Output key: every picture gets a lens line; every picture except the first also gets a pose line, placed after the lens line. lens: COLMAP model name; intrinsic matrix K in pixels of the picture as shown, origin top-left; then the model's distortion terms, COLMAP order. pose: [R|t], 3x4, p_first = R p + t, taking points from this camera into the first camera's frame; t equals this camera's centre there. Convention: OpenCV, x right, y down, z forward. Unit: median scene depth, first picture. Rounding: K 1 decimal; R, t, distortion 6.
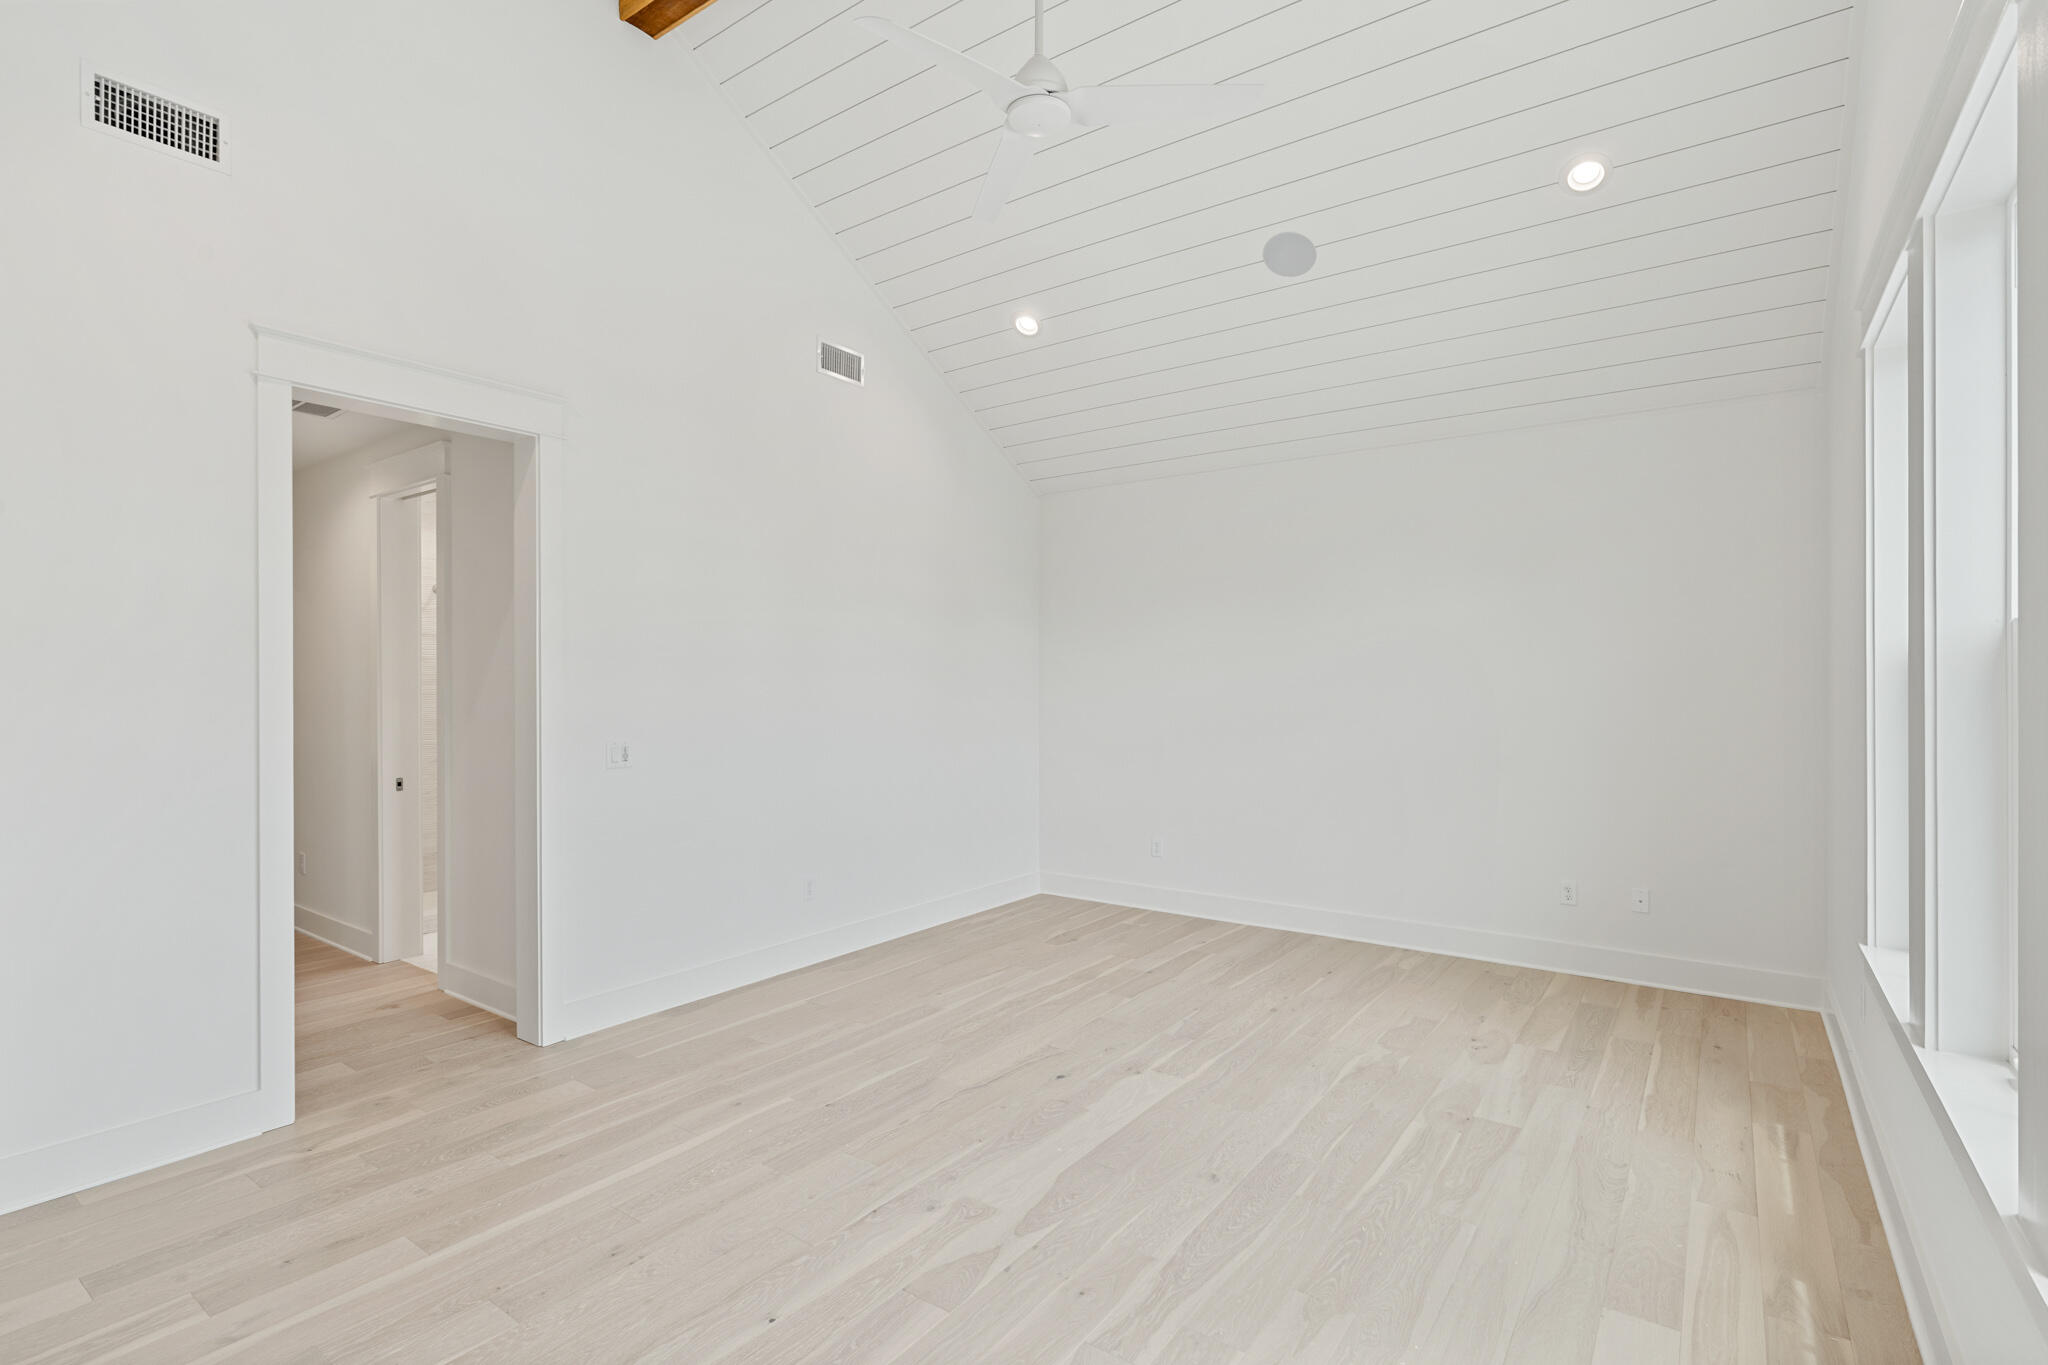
lens RADIAL K [[996.0, 0, 1018.5], [0, 996.0, 691.2], [0, 0, 1]] dist [-0.003727, 0.001644]
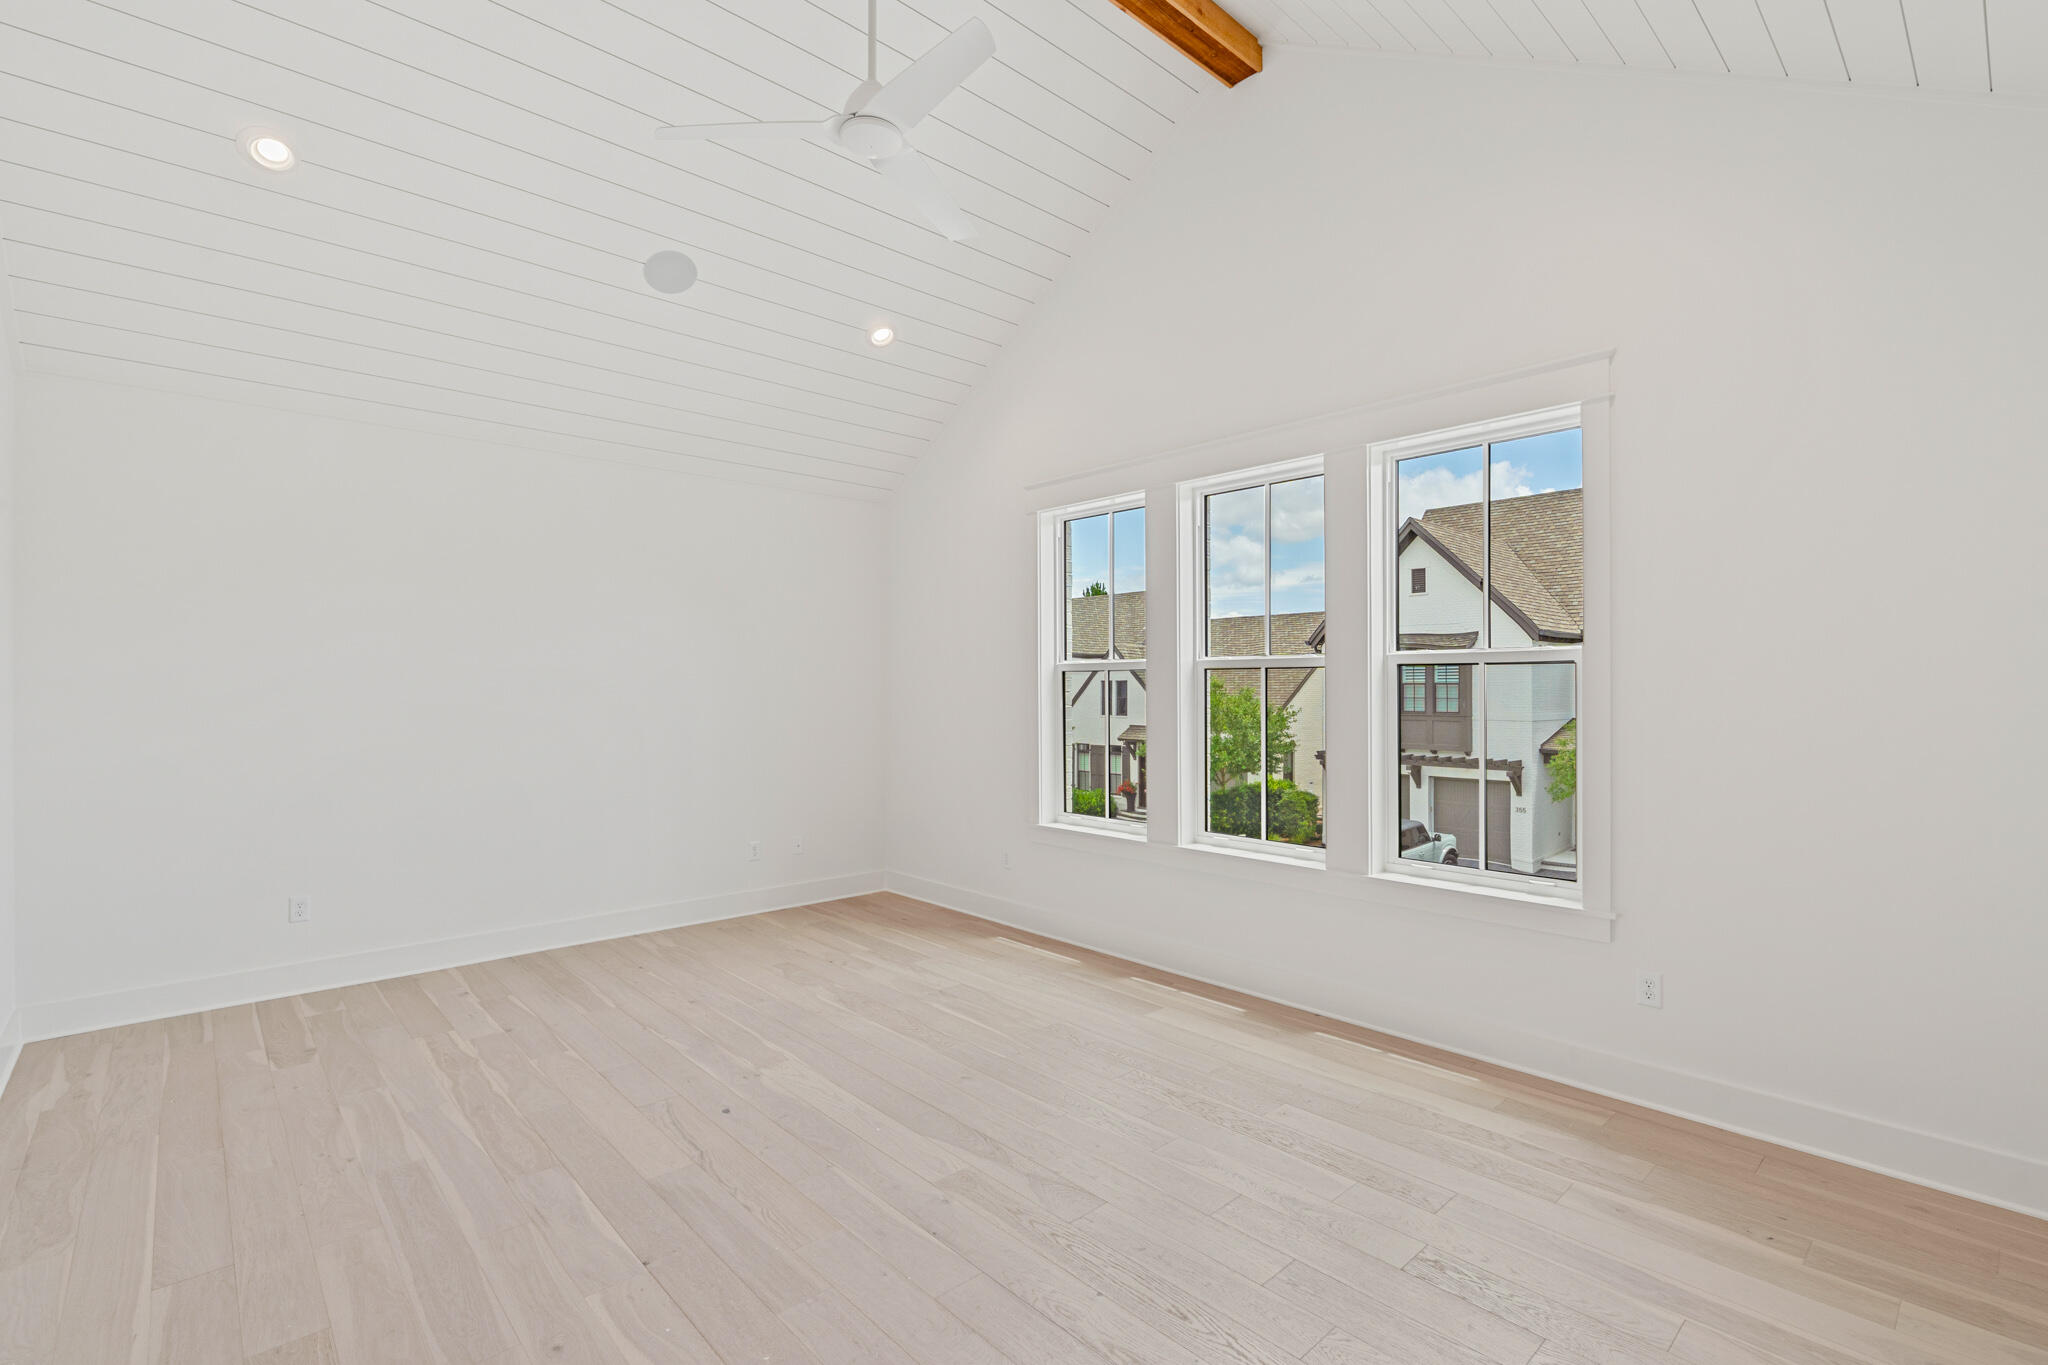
lens RADIAL K [[957.5, 0, 1032.8], [0, 957.5, 691.1], [0, 0, 1]] dist [-0.001642, 0.001507]
pose [[0.171575, -0.001158, 0.985170, -0.668326], [0.009423, 0.999955, -0.000466, 0.000228], [-0.985126, 0.009363, 0.171578, 0.479475]]
